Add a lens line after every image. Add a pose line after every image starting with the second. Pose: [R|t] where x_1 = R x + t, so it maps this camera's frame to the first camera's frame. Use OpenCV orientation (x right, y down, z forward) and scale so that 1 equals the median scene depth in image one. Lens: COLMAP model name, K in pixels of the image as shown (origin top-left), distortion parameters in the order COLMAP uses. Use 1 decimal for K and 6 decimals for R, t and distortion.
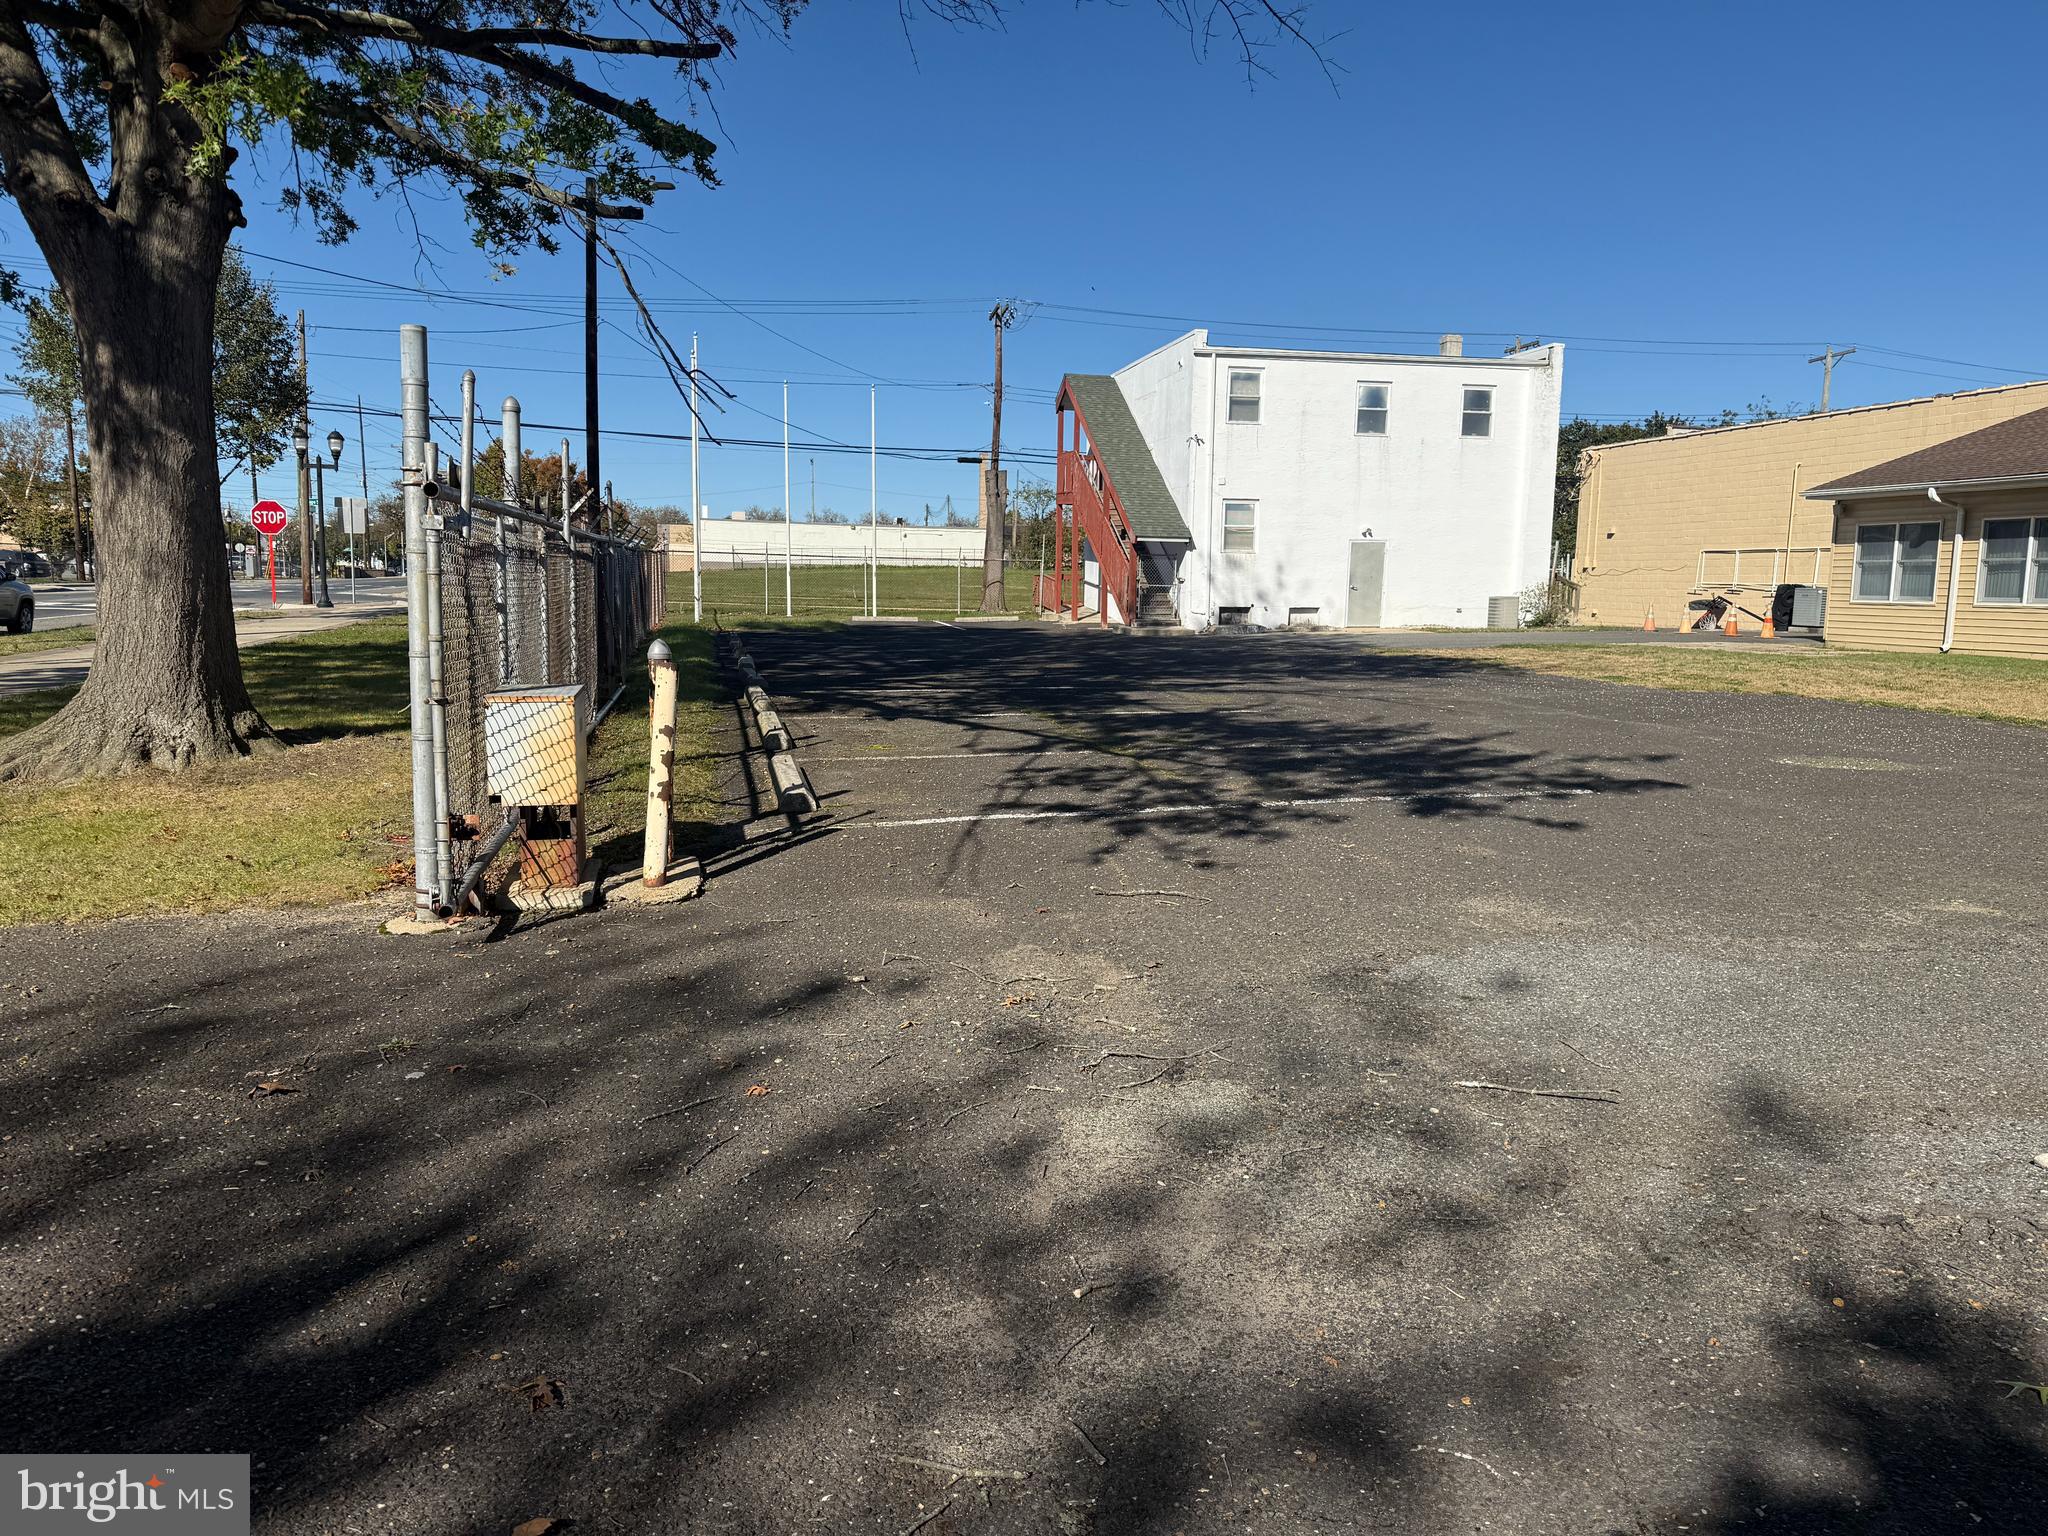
lens RADIAL K [[1408.2, 0, 1034.7], [0, 1408.2, 766.6], [0, 0, 1]] dist [0.176696, -0.368587]
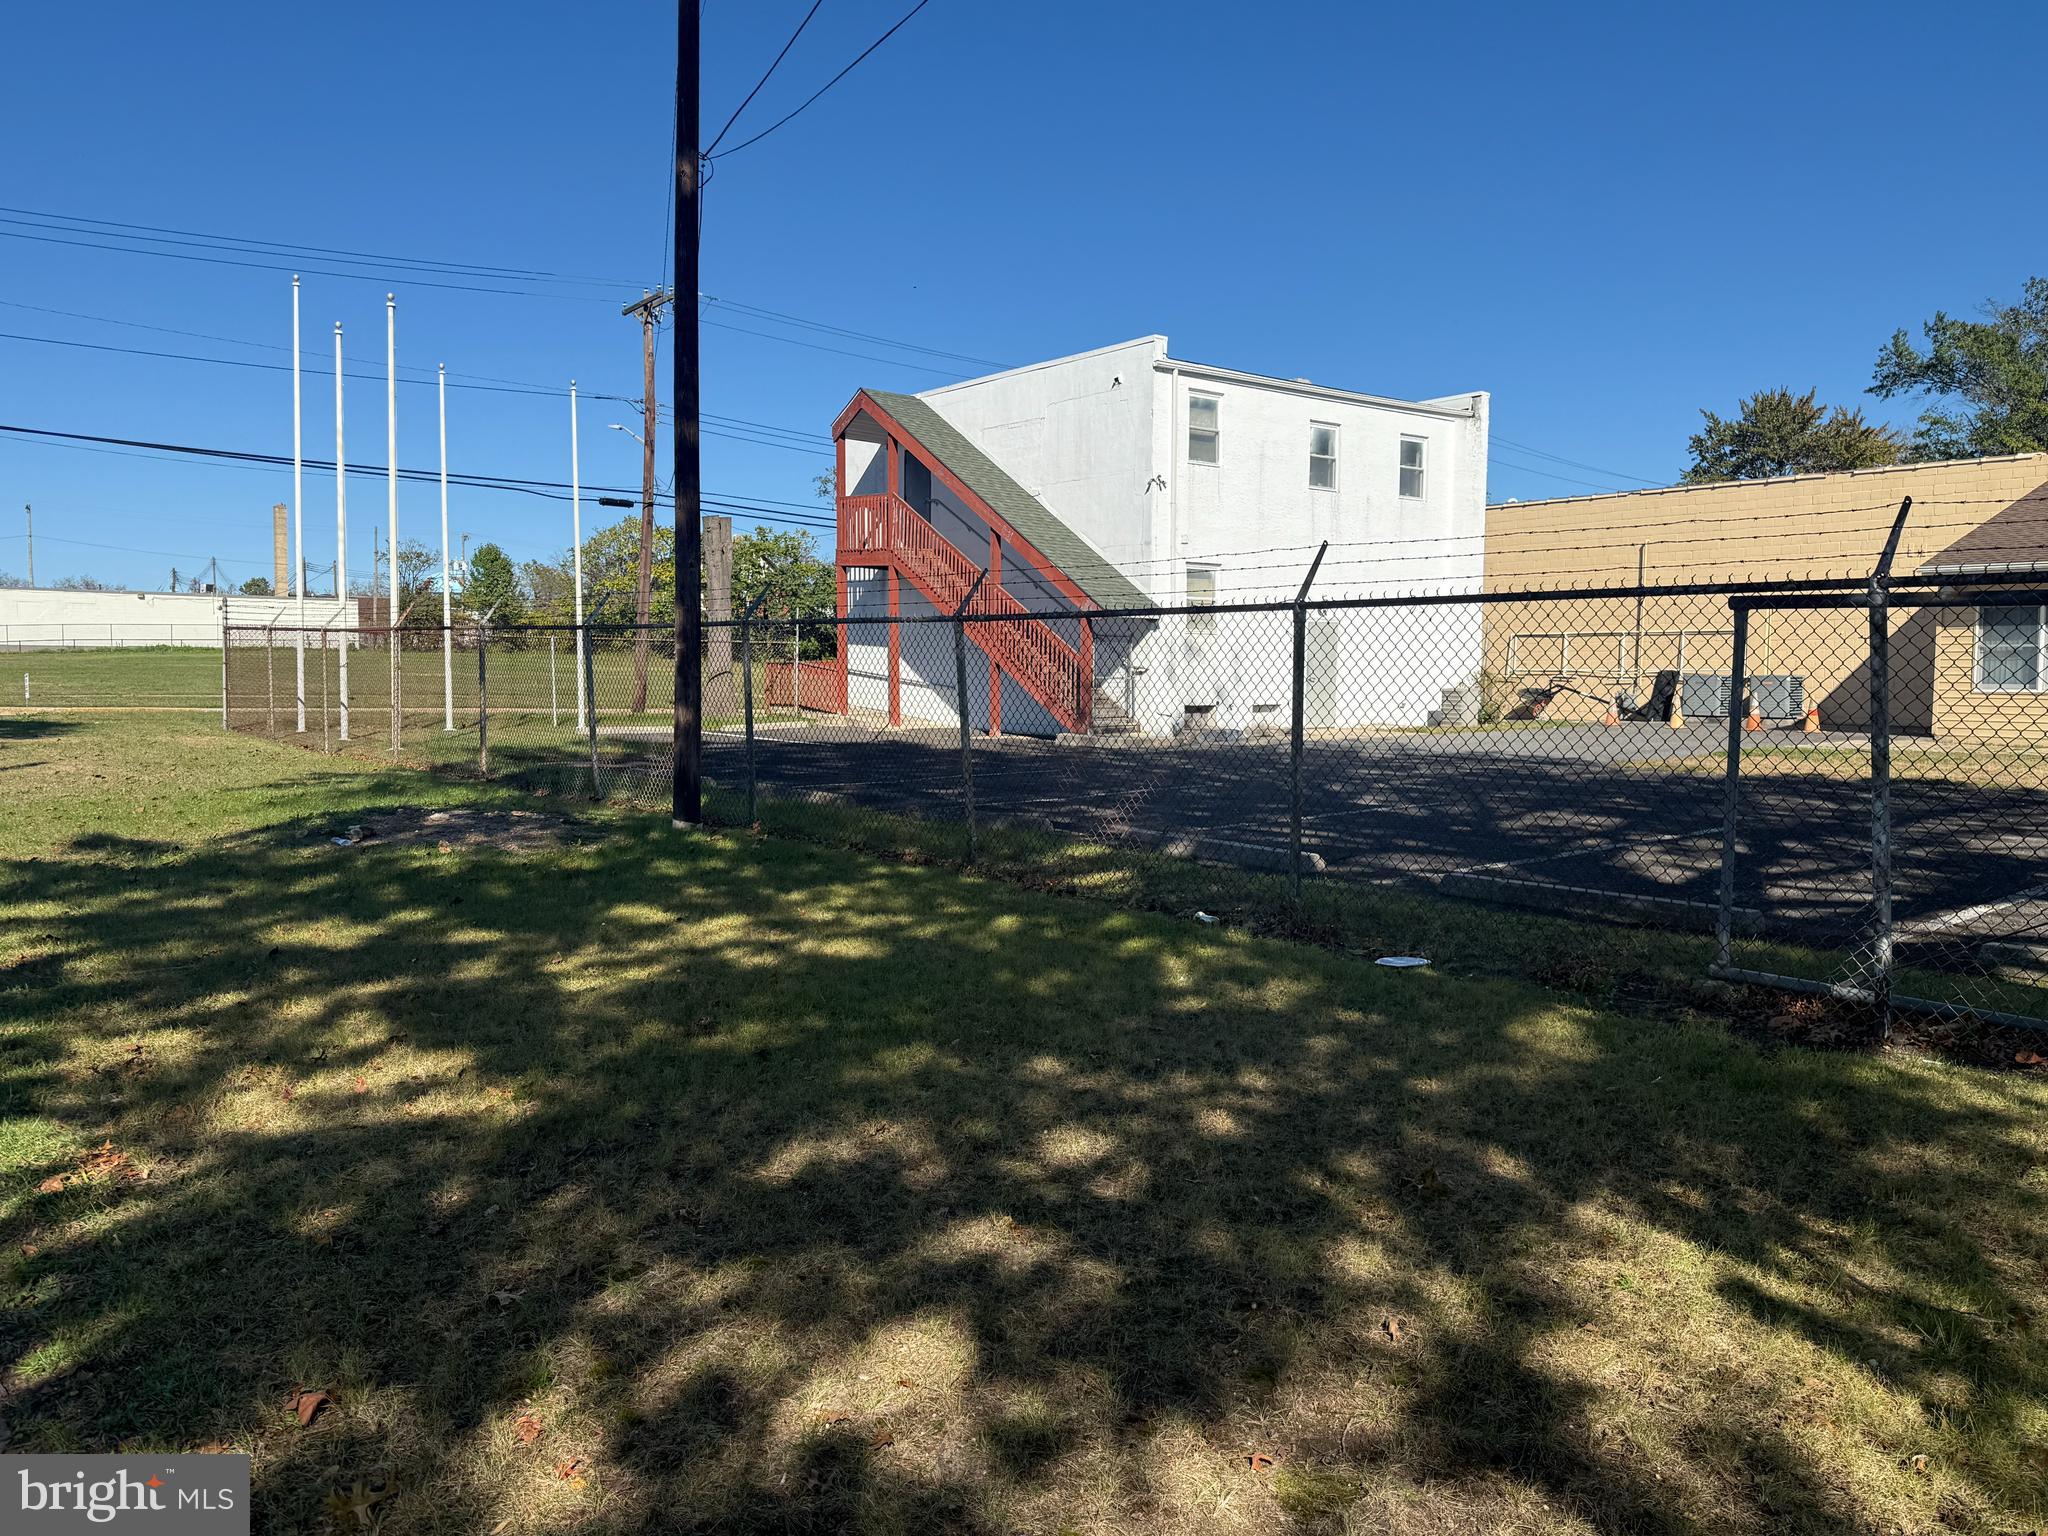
lens RADIAL K [[1529.0, 0, 1028.5], [0, 1529.0, 807.8], [0, 0, 1]] dist [0.154051, -0.248360]
pose [[0.890053, -0.049339, 0.453178, -0.309659], [0.066648, 0.997527, -0.022294, -0.045904], [-0.450958, 0.050046, 0.891141, 0.313389]]
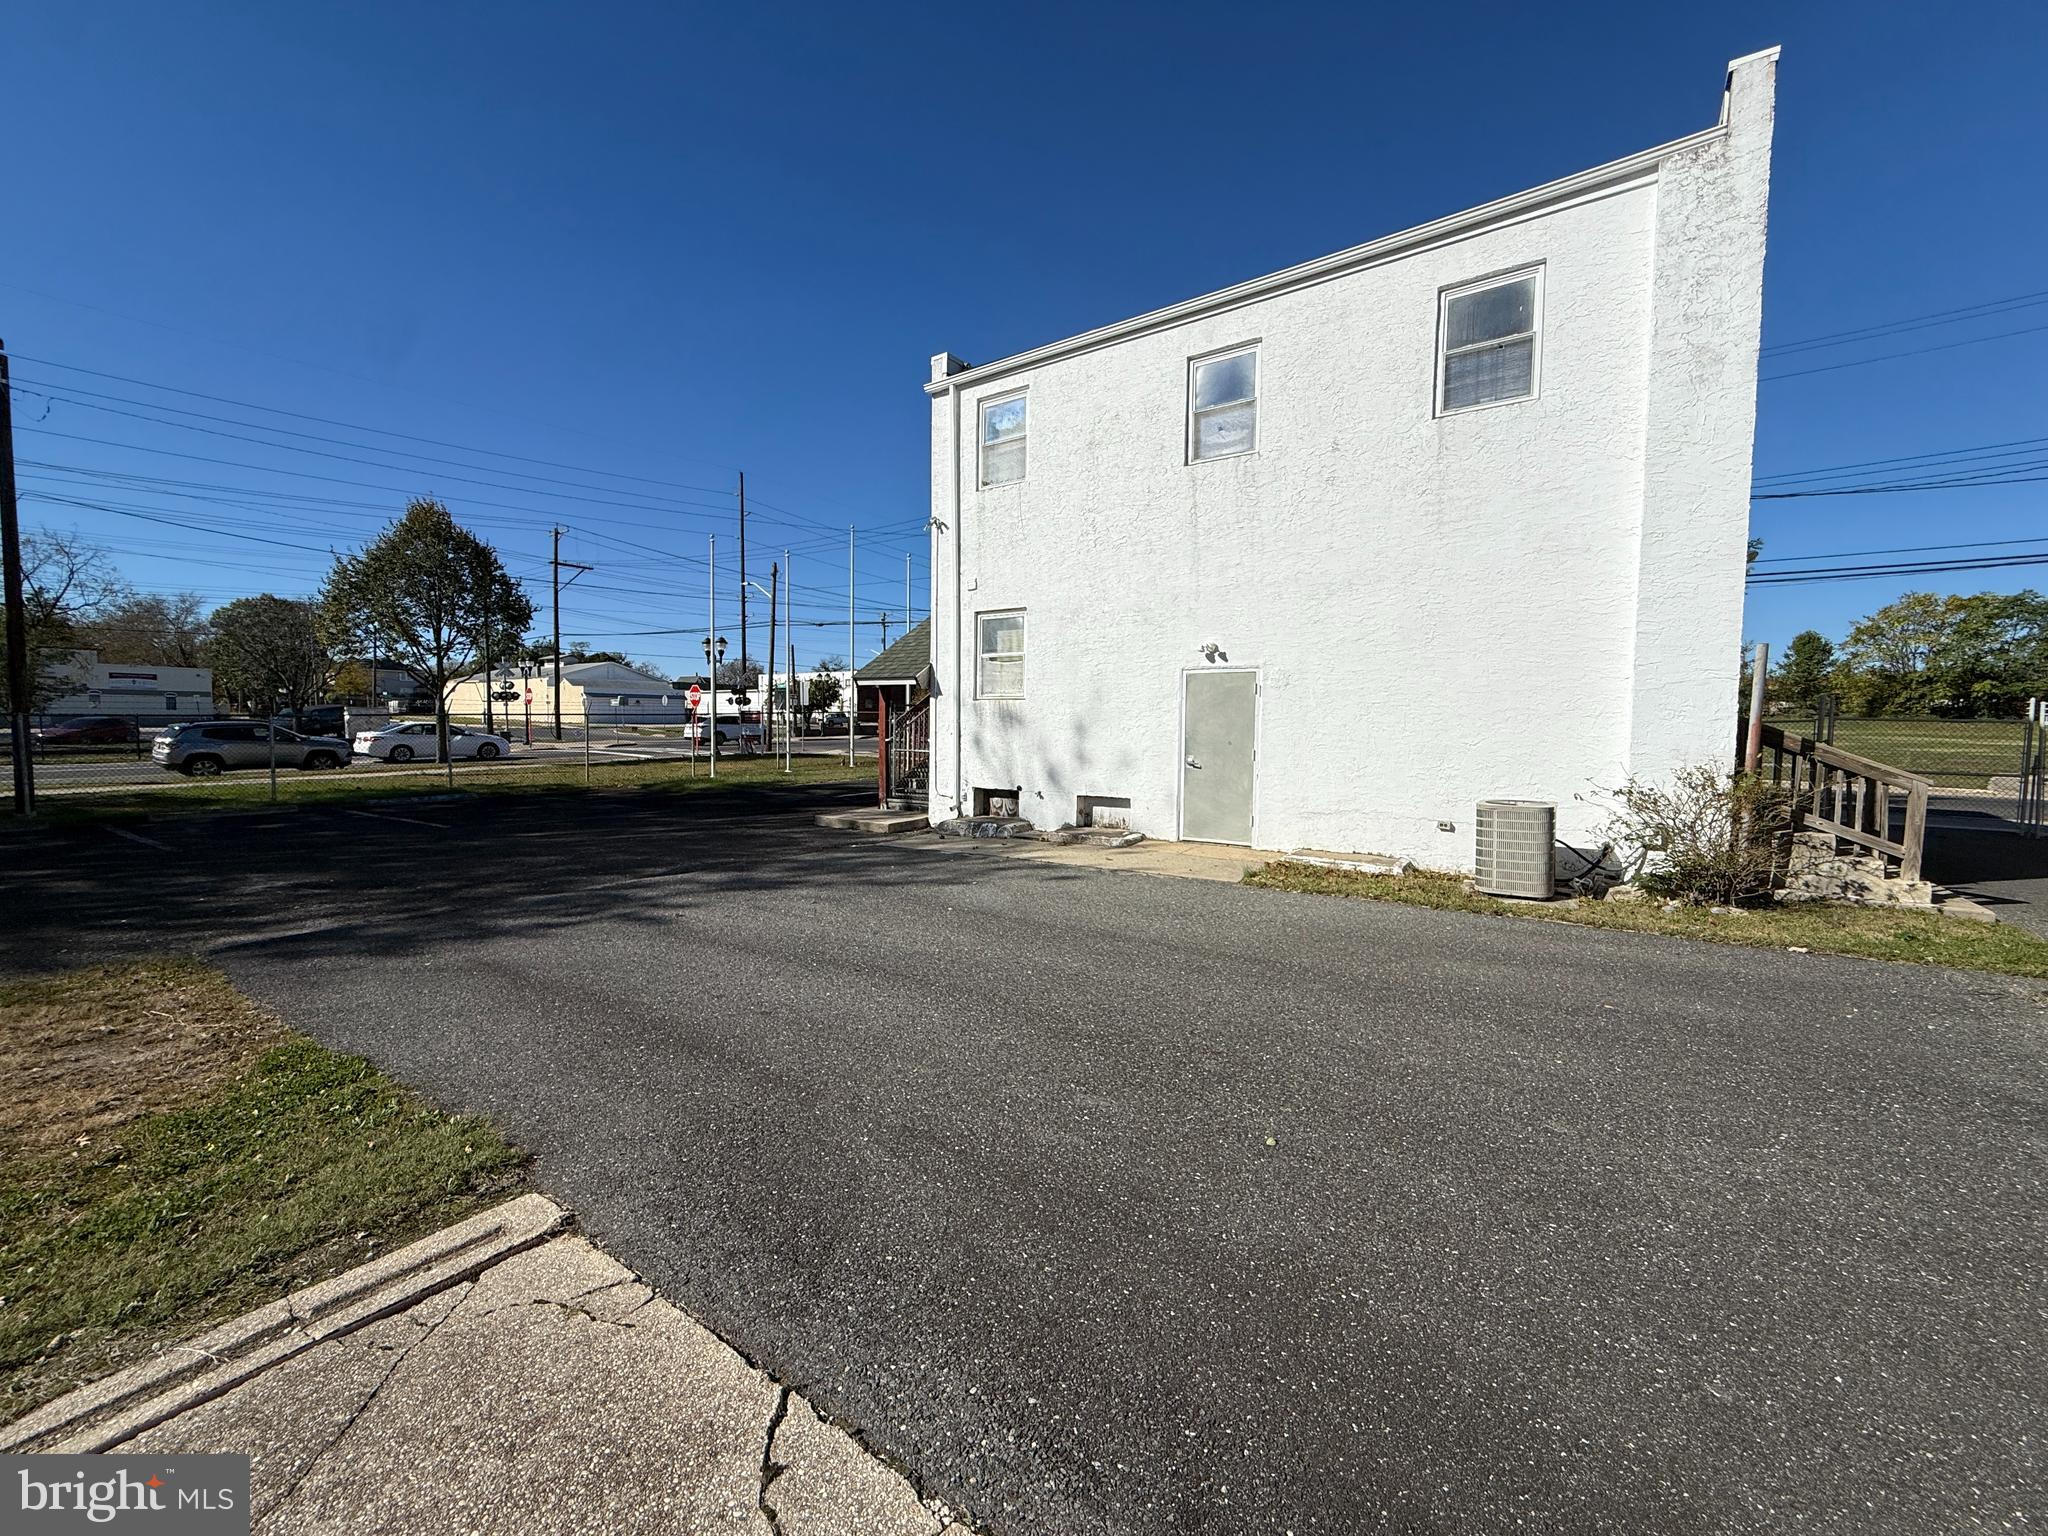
lens RADIAL K [[809.4, 0, 1021.3], [0, 809.4, 769.7], [0, 0, 1]] dist [-0.001493, -0.000337]
pose [[0.668198, 0.036953, -0.743065, 0.399031], [-0.096269, 0.994664, -0.037104, -0.108317], [0.737729, 0.096327, 0.668189, 0.773312]]
